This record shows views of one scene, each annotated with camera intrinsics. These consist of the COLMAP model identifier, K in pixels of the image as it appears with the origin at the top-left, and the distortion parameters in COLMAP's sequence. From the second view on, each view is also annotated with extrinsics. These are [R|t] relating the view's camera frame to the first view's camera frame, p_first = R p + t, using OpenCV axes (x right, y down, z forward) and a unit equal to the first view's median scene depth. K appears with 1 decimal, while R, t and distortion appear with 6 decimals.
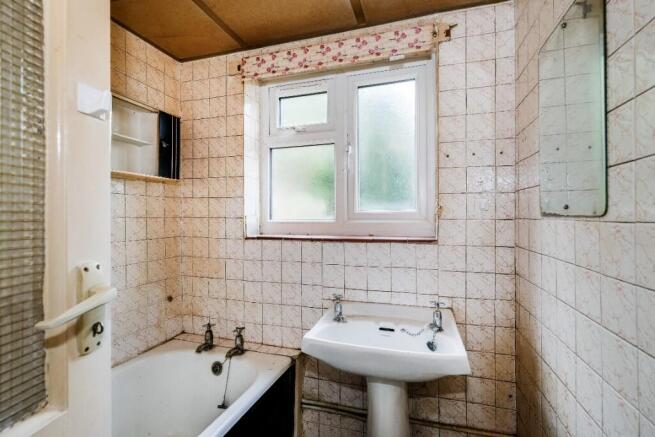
lens RADIAL K [[301.1, 0, 328.5], [0, 301.1, 213.9], [0, 0, 1]] dist [-0.000743, 0.000001]
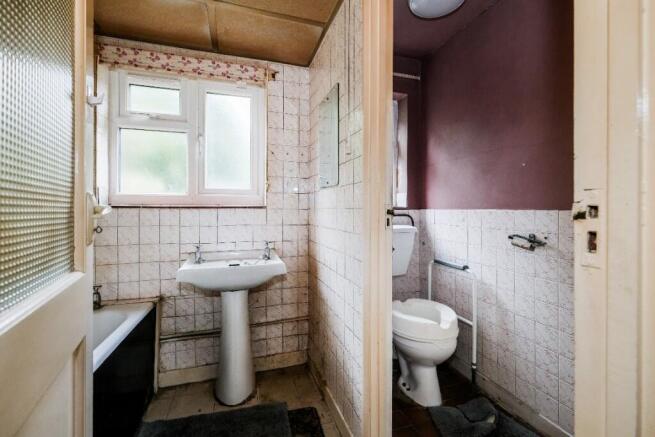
lens RADIAL K [[301.1, 0, 328.5], [0, 301.1, 213.9], [0, 0, 1]] dist [-0.000743, 0.000001]
pose [[0.818687, -0.000791, 0.574239, -0.259478], [-0.009532, 0.999843, 0.014968, 0.096327], [-0.574161, -0.017728, 0.818551, -0.448554]]
